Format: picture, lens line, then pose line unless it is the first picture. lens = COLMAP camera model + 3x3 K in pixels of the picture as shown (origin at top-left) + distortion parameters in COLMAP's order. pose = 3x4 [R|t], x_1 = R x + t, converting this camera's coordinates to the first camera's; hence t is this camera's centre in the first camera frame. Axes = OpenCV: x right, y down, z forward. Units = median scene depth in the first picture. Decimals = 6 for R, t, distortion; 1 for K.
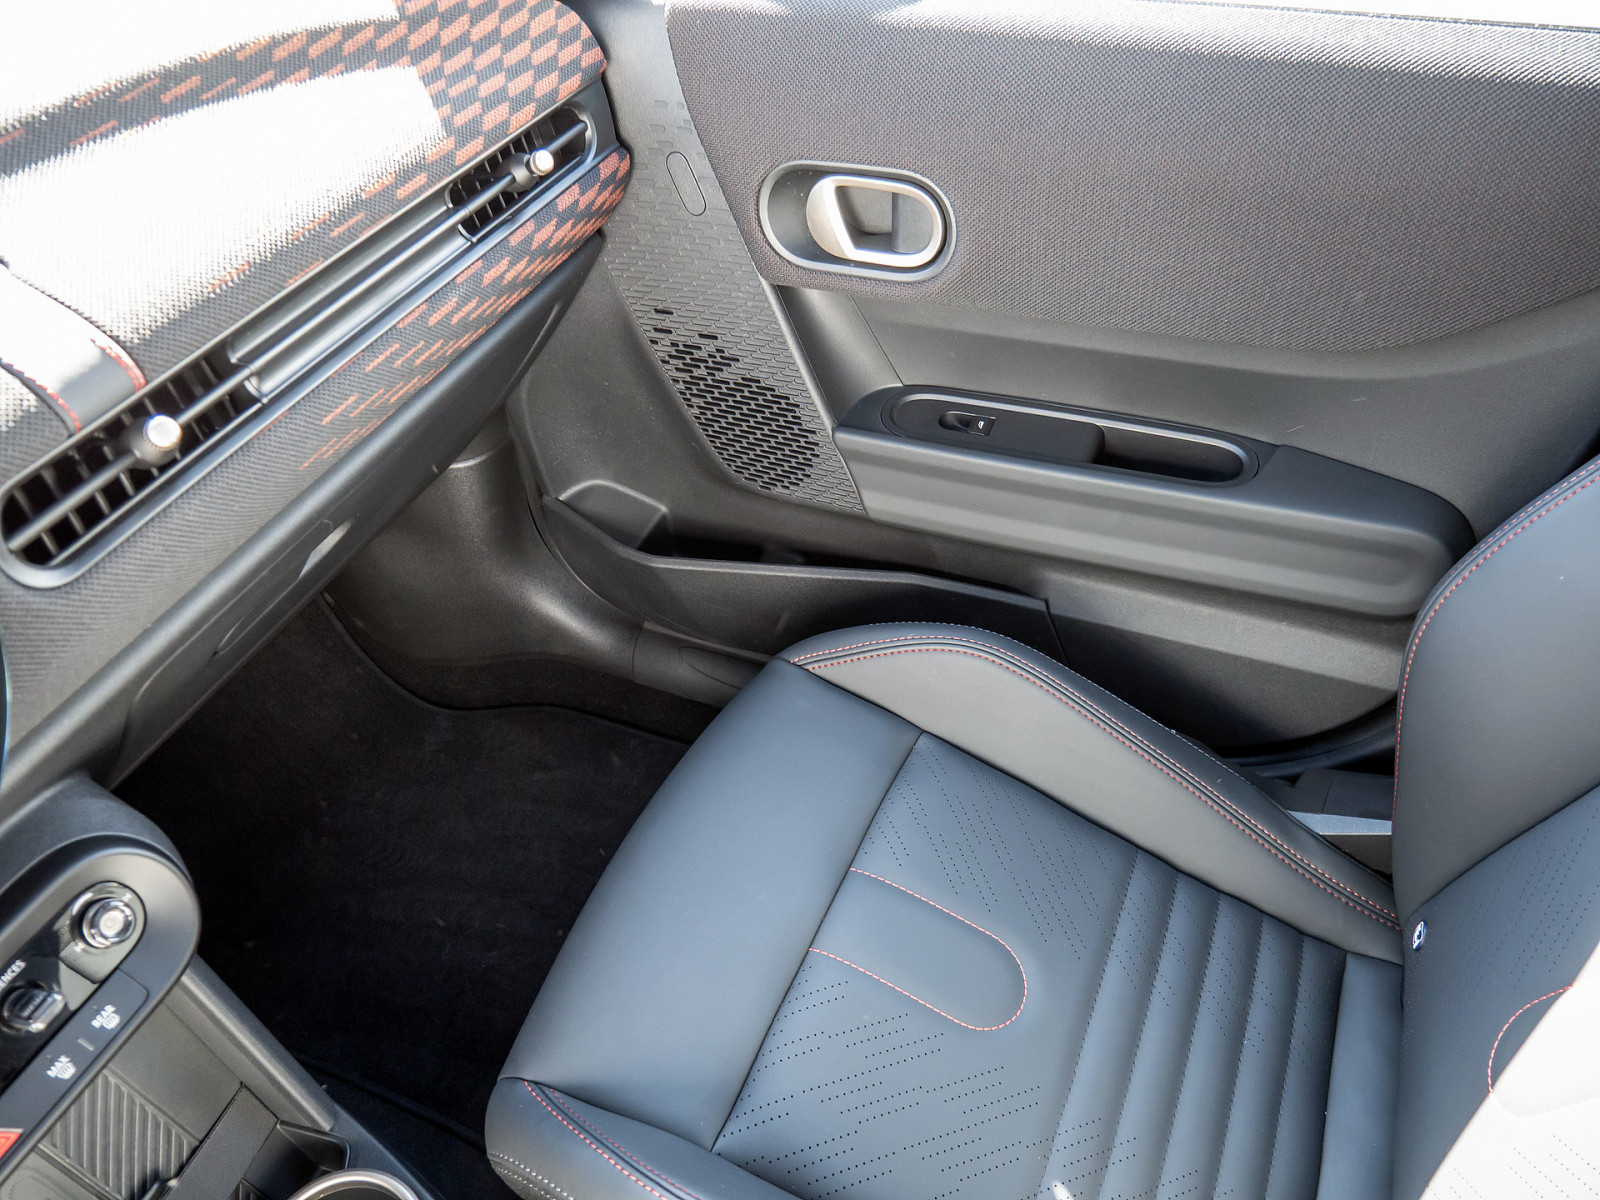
lens RADIAL K [[1149.0, 0, 800.0], [0, 1149.0, 600.0], [0, 0, 1]] dist [-0.089178, 0.042507]
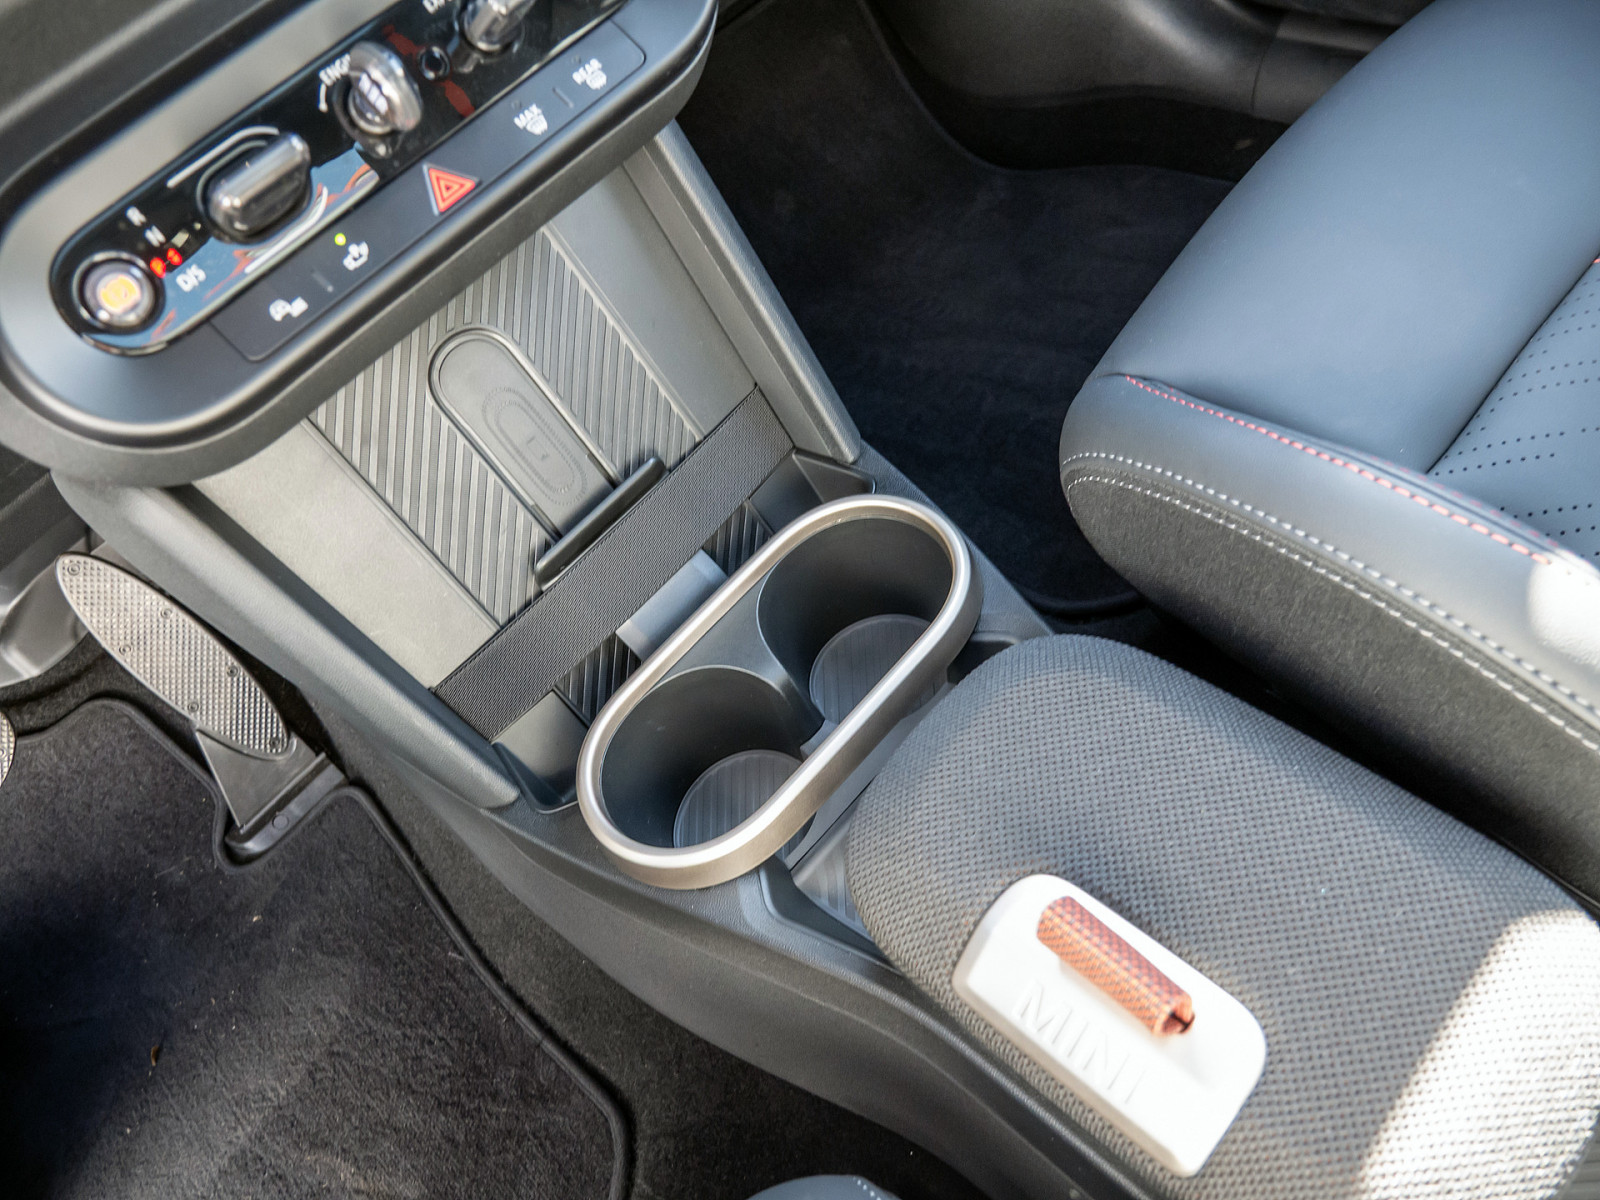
lens RADIAL K [[1149.0, 0, 800.0], [0, 1149.0, 600.0], [0, 0, 1]] dist [-0.089178, 0.042507]
pose [[0.903364, 0.154902, -0.399923, -0.114263], [-0.054902, 0.966591, 0.250373, 0.361187], [0.425346, -0.204222, 0.881688, 0.245646]]
